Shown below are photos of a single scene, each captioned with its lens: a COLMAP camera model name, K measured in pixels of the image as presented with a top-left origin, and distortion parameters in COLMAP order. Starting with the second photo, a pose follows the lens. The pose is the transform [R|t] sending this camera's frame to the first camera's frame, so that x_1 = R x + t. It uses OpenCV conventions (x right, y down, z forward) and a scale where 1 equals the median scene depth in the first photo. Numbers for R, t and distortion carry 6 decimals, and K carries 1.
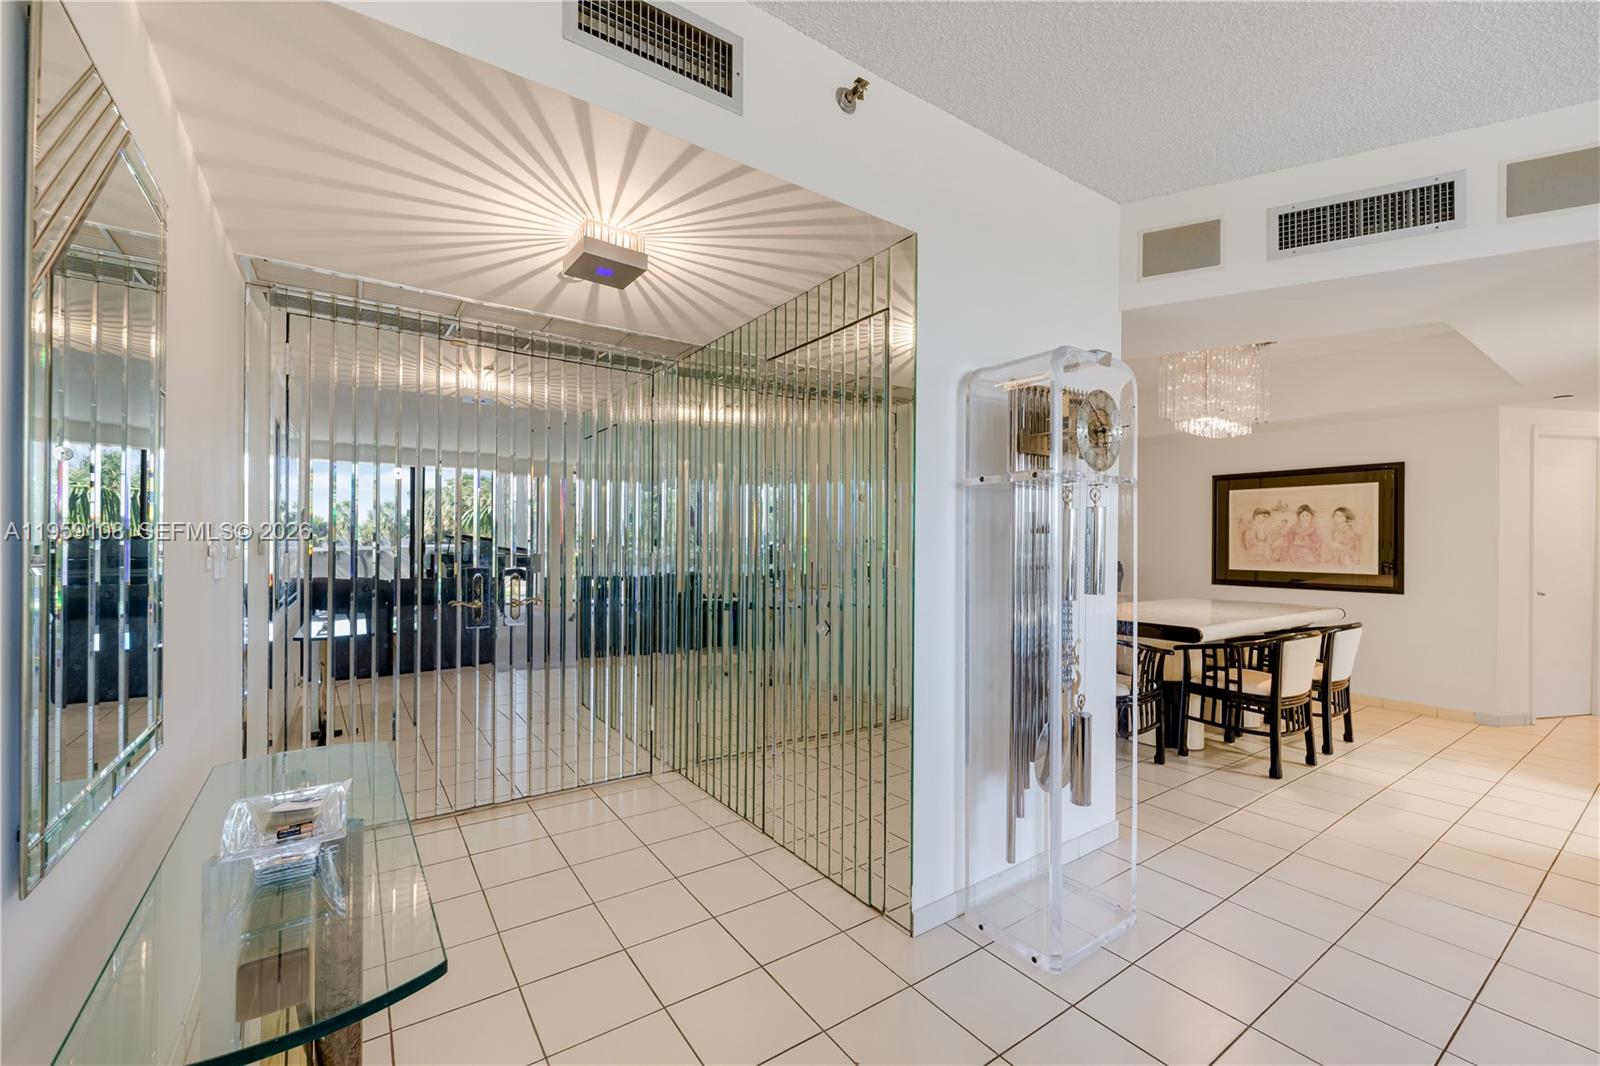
lens RADIAL K [[648.9, 0, 795.1], [0, 648.9, 541.1], [0, 0, 1]] dist [0.002495, -0.002309]
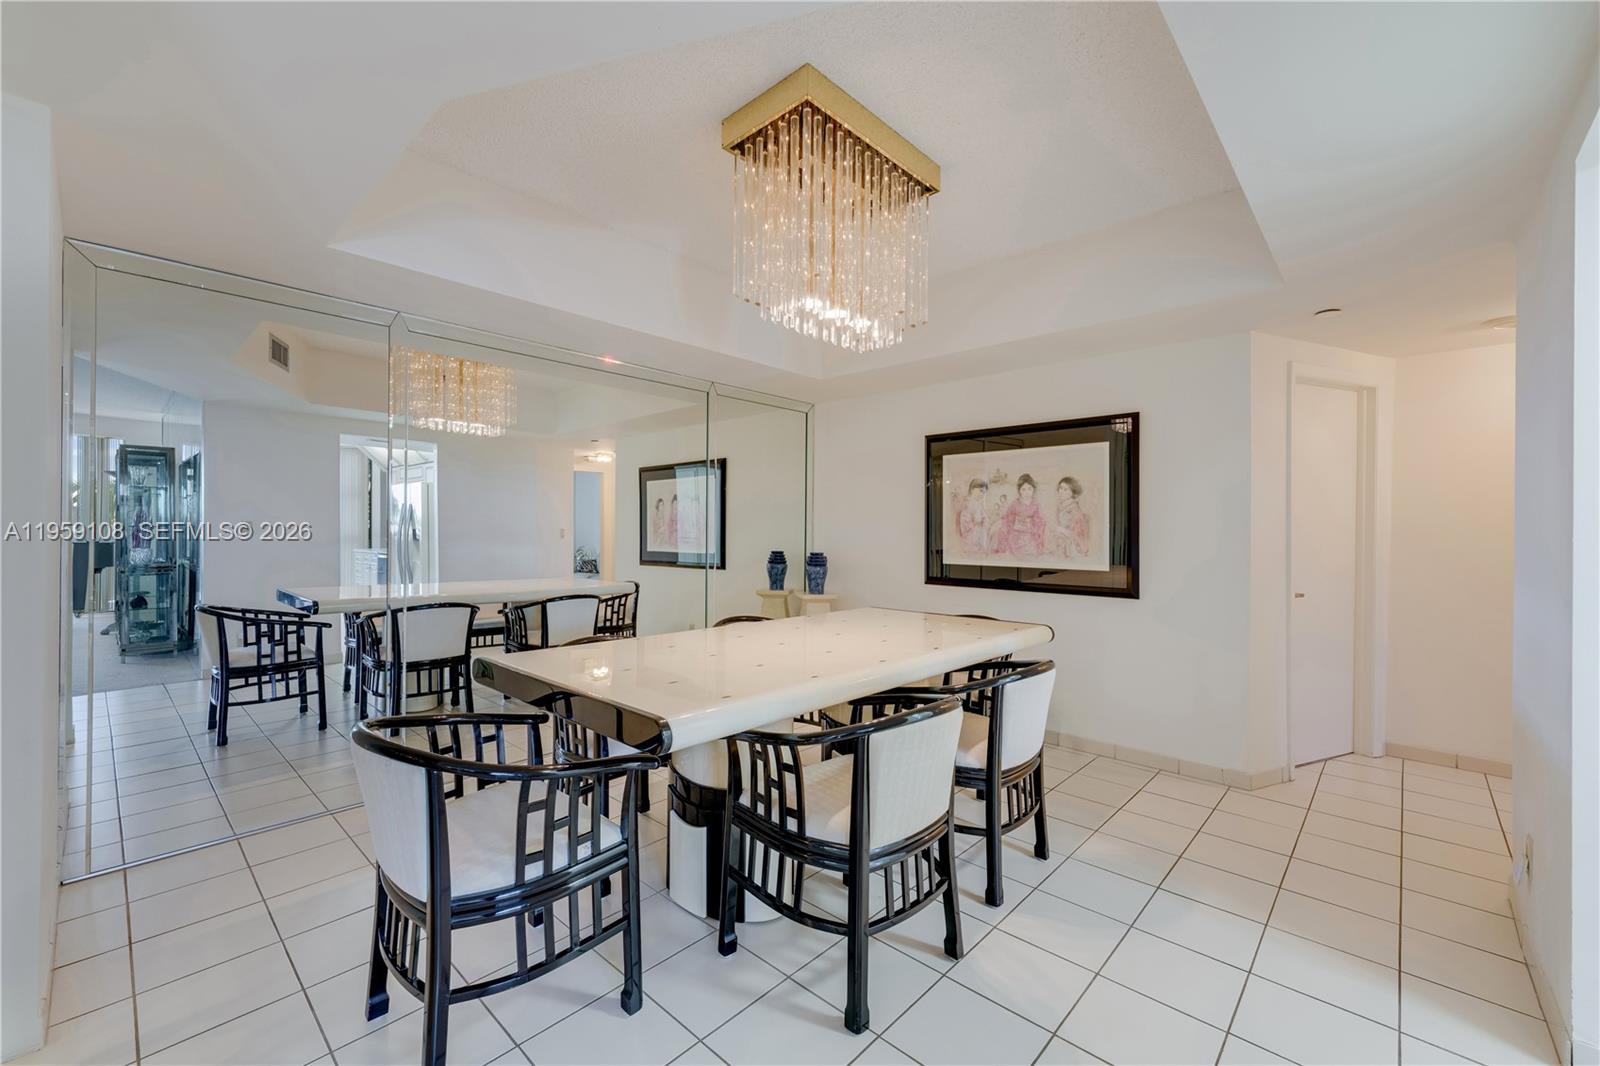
lens RADIAL K [[648.9, 0, 802.2], [0, 648.9, 528.4], [0, 0, 1]] dist [0.002495, -0.002309]
pose [[0.976487, -0.002834, 0.215558, 0.419138], [0.003246, 0.999994, -0.001558, 0.004763], [-0.215552, 0.002221, 0.976490, 0.381671]]
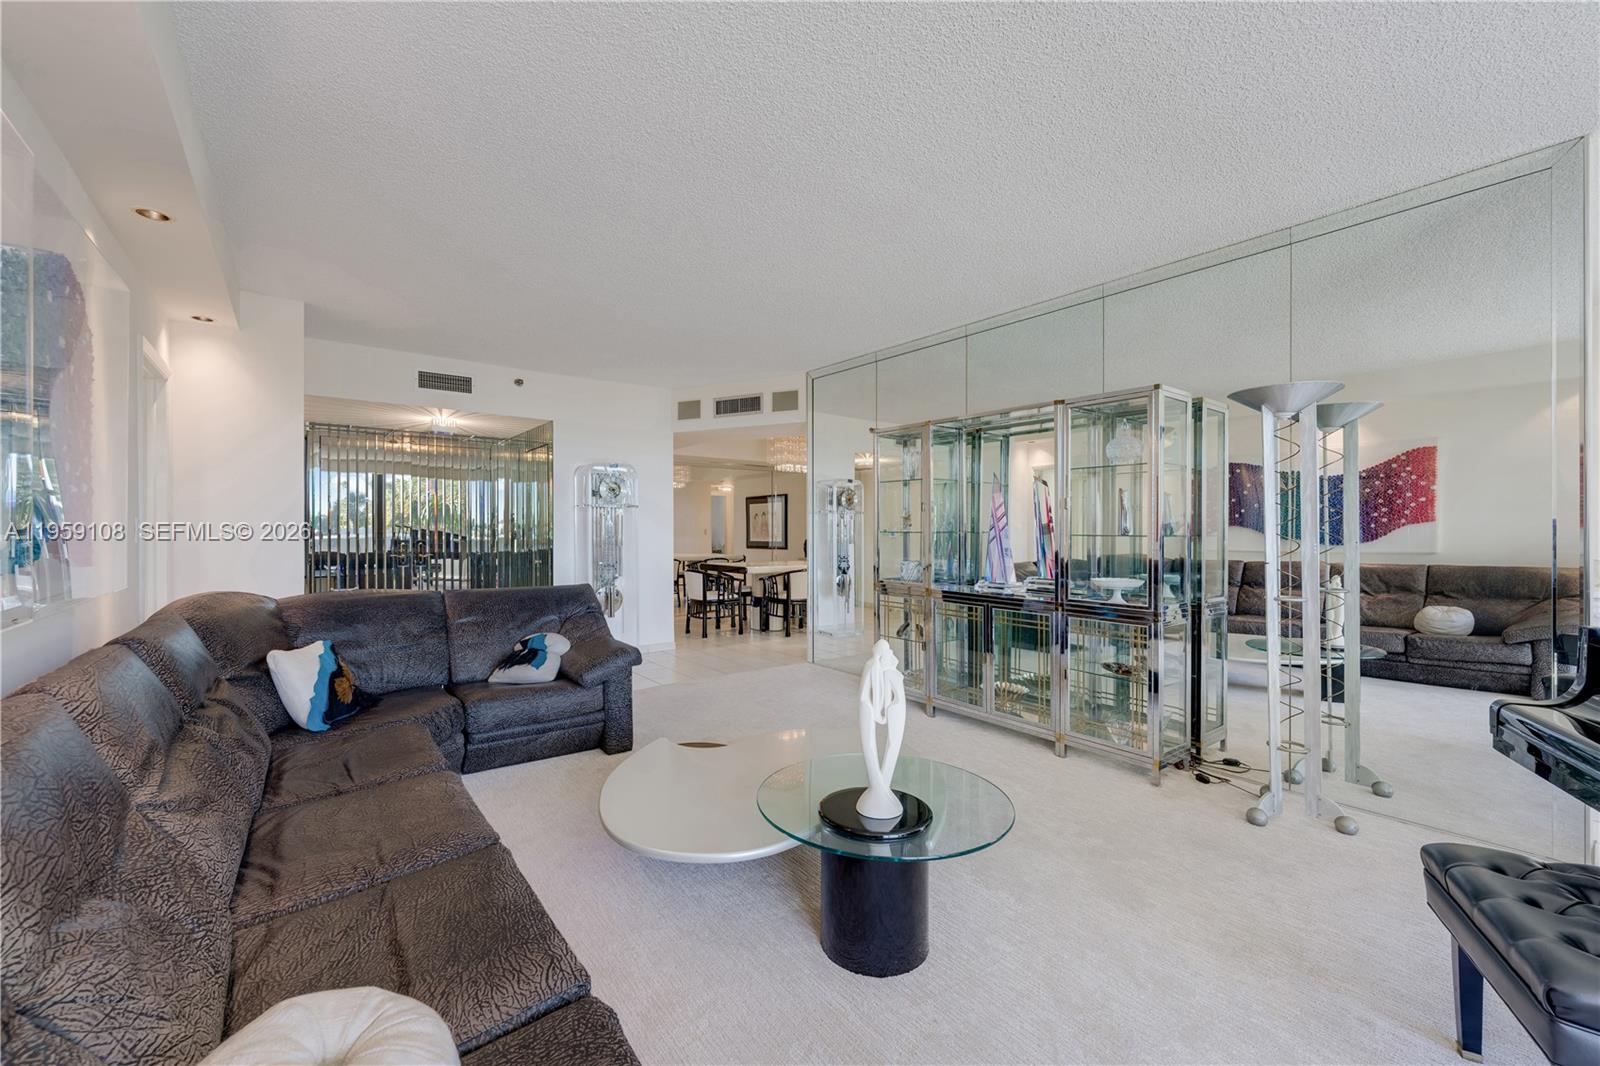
lens RADIAL K [[648.9, 0, 796.6], [0, 648.9, 533.1], [0, 0, 1]] dist [0.002495, -0.002309]
pose [[0.999184, -0.003514, 0.040244, 0.474854], [0.003292, 0.999979, 0.005569, 0.004318], [-0.040263, -0.005432, 0.999174, -0.789753]]
